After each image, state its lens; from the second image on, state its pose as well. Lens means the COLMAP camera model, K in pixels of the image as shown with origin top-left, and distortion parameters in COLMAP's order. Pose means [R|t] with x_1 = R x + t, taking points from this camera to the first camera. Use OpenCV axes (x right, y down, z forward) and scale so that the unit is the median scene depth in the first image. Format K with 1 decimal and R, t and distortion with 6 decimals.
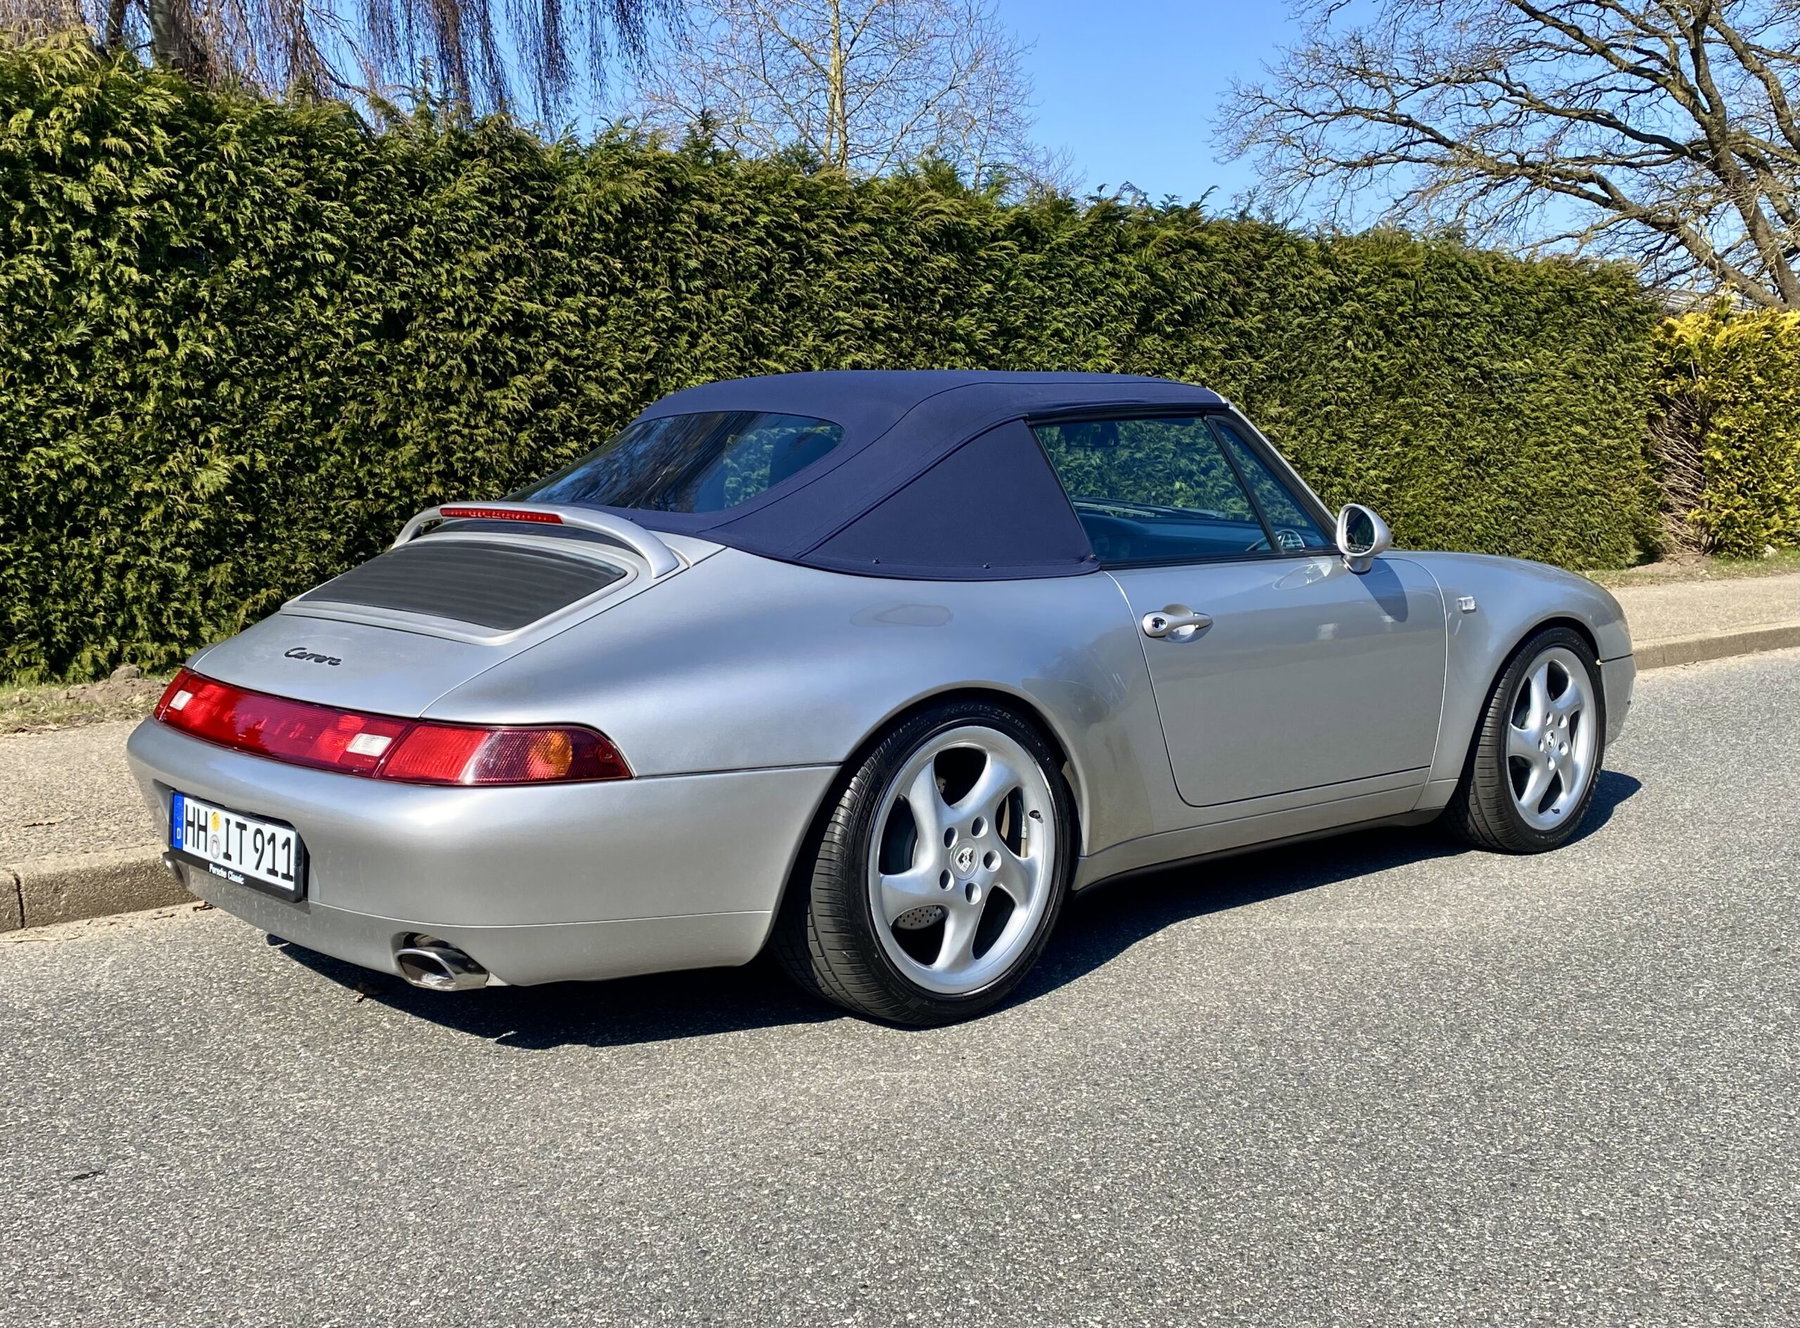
lens RADIAL K [[1886.0, 0, 900.8], [0, 1886.0, 689.8], [0, 0, 1]] dist [0.124371, -0.336010]
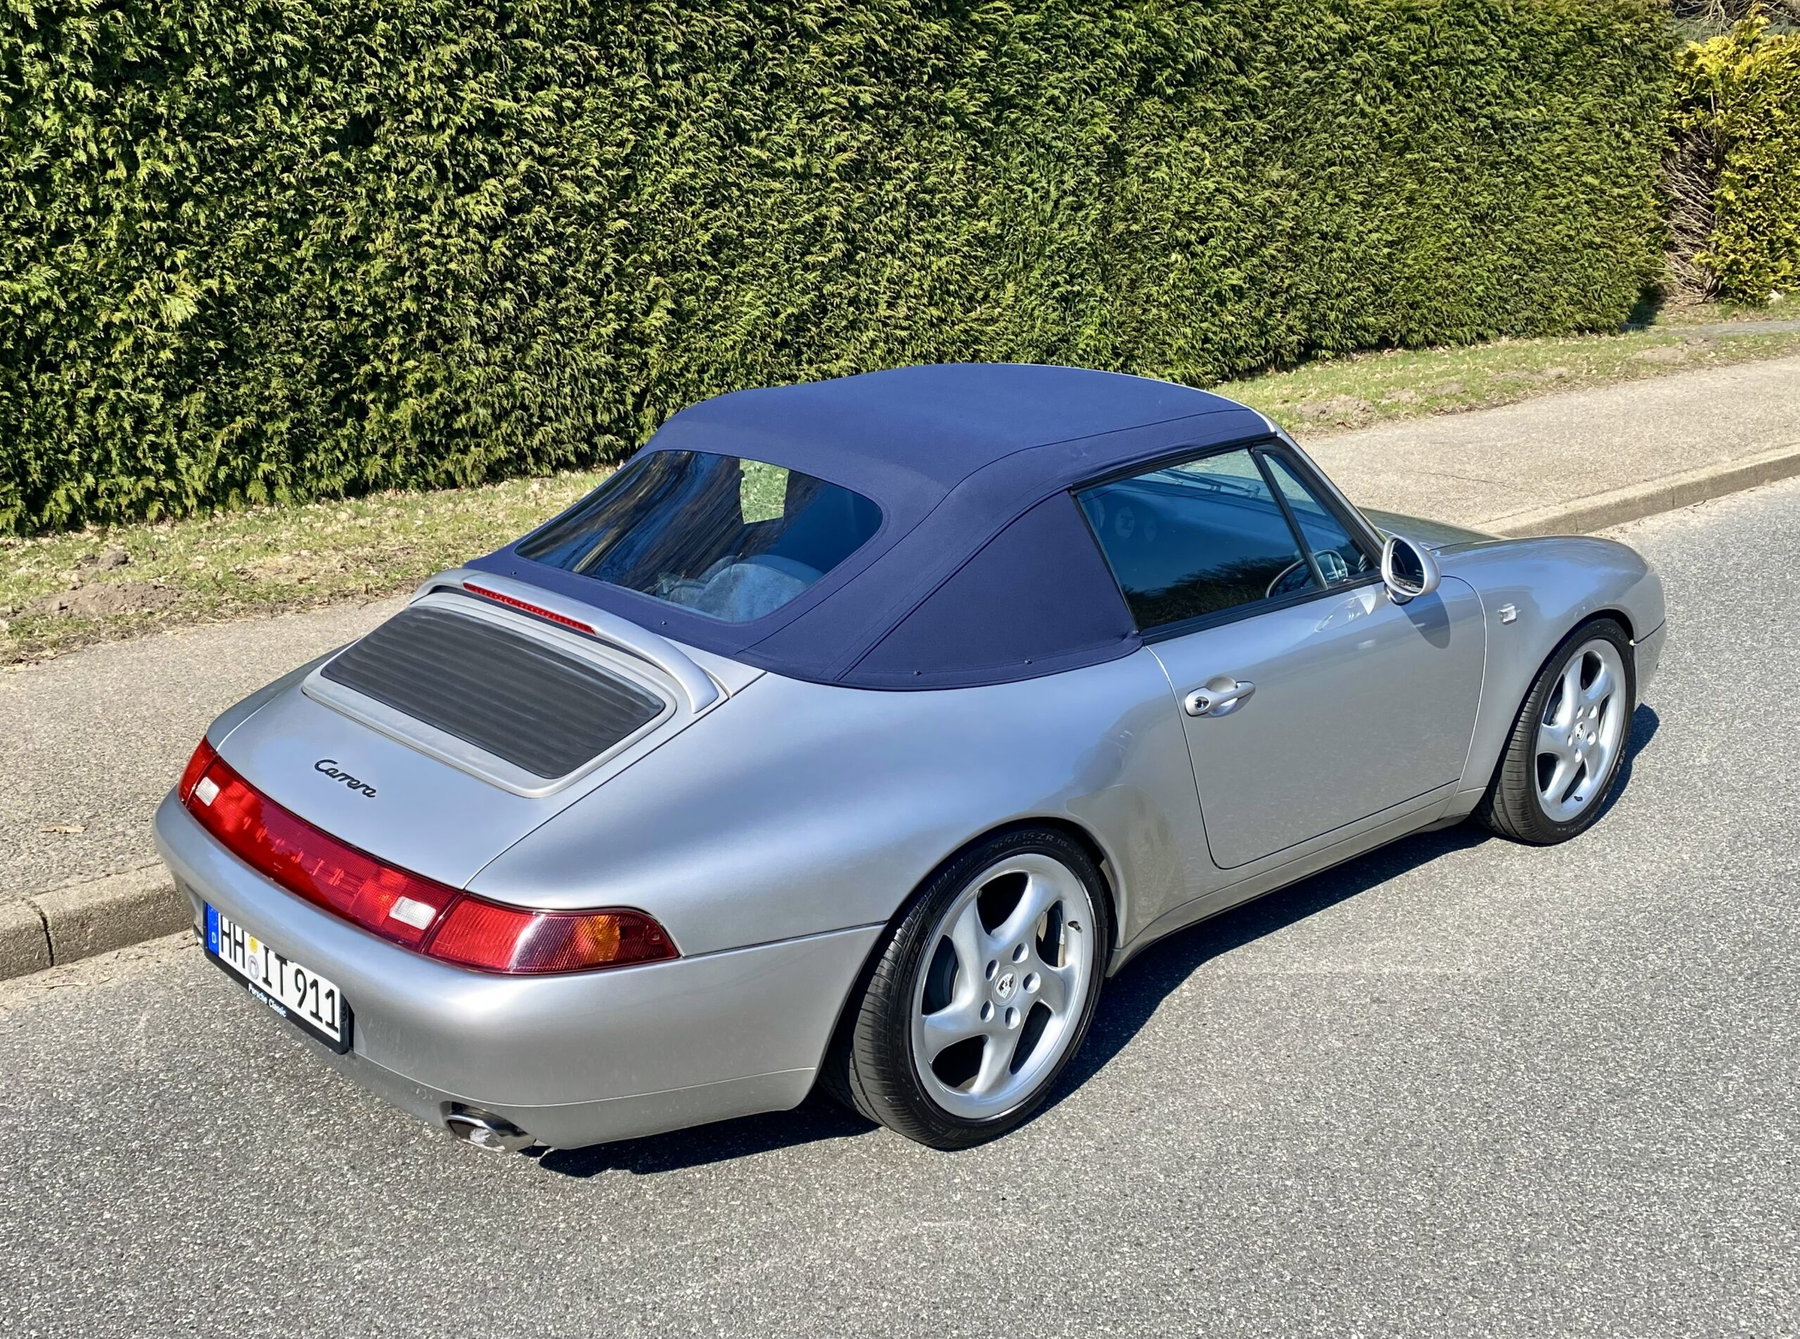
lens RADIAL K [[1901.0, 0, 842.6], [0, 1901.0, 679.9], [0, 0, 1]] dist [0.076737, -0.186885]
pose [[0.999920, 0.010205, -0.007442, -0.015663], [-0.008816, 0.985869, 0.167286, -0.080756], [0.009044, -0.167207, 0.985880, 0.014037]]
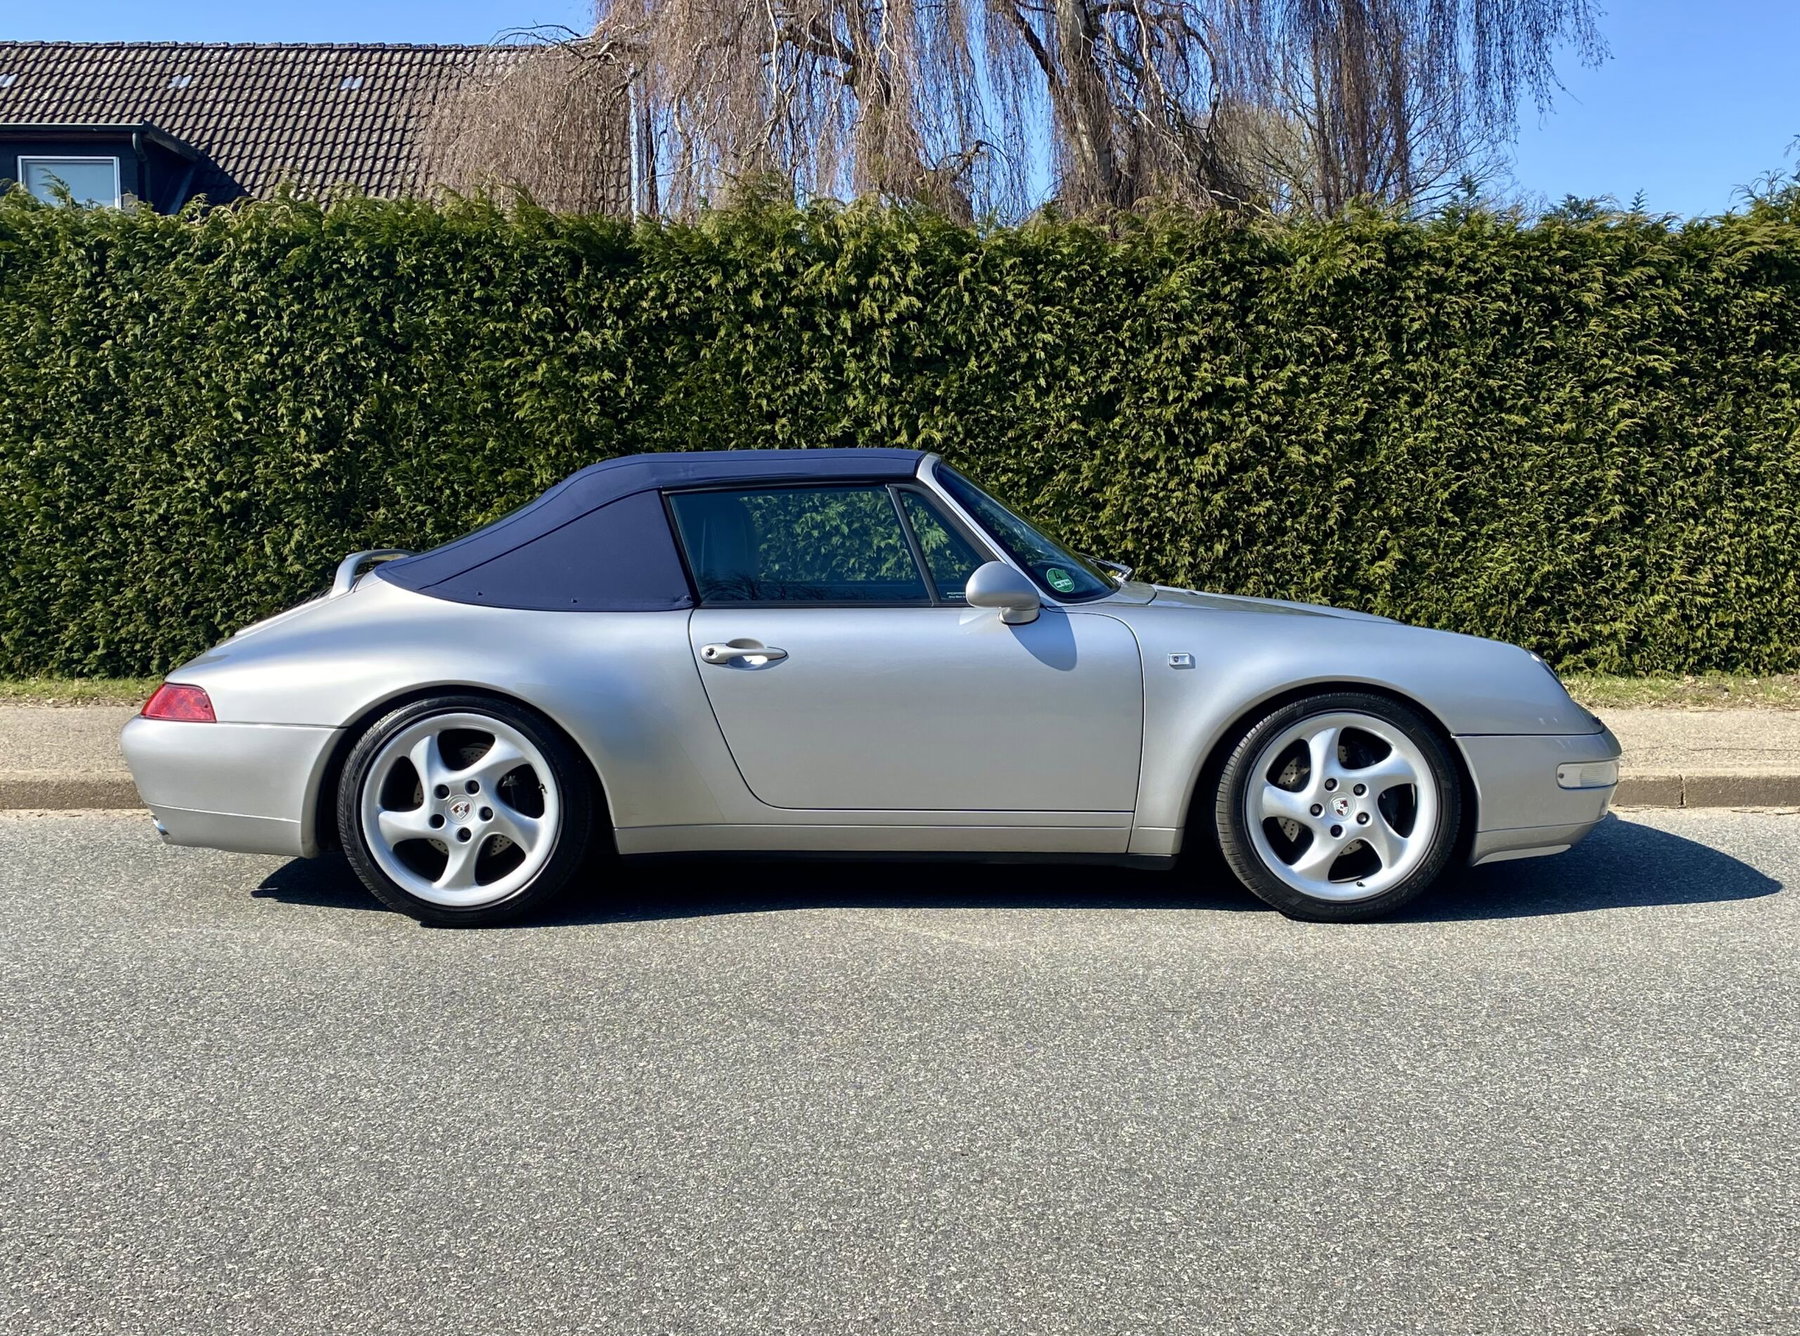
lens RADIAL K [[1863.3, 0, 873.0], [0, 1863.3, 658.4], [0, 0, 1]] dist [0.107416, -0.228529]
pose [[0.733810, 0.044466, -0.677898, 0.405600], [-0.074265, 0.997126, -0.014984, -0.007980], [0.675284, 0.061340, 0.735003, 0.064040]]
